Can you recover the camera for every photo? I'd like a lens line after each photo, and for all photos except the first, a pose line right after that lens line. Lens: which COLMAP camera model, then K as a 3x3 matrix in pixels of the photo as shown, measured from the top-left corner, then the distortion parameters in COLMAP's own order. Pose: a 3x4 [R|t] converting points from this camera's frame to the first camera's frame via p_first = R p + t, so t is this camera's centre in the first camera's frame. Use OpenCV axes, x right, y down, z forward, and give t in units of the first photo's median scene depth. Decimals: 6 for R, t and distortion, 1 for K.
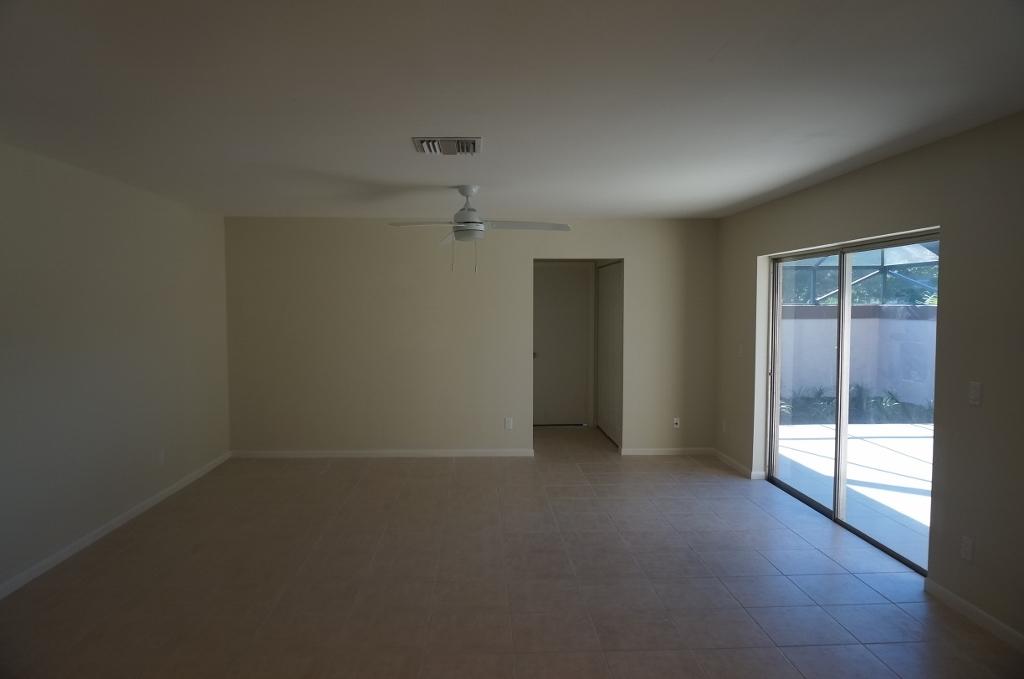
lens RADIAL K [[711.3, 0, 512.0], [0, 711.3, 339.5], [0, 0, 1]] dist [-0.005192, -0.000452]
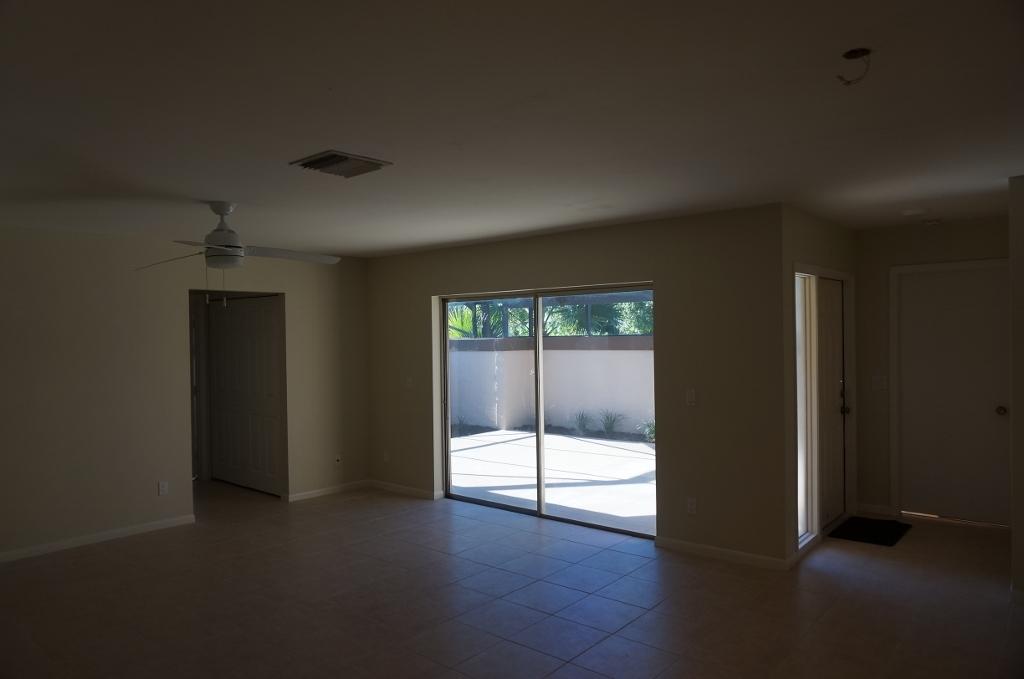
lens RADIAL K [[711.3, 0, 512.0], [0, 711.3, 339.5], [0, 0, 1]] dist [-0.005192, -0.000452]
pose [[0.685921, -0.013631, 0.727548, -0.375138], [0.050921, 0.998273, -0.029304, -0.010468], [-0.725892, 0.057147, 0.685431, 0.155604]]
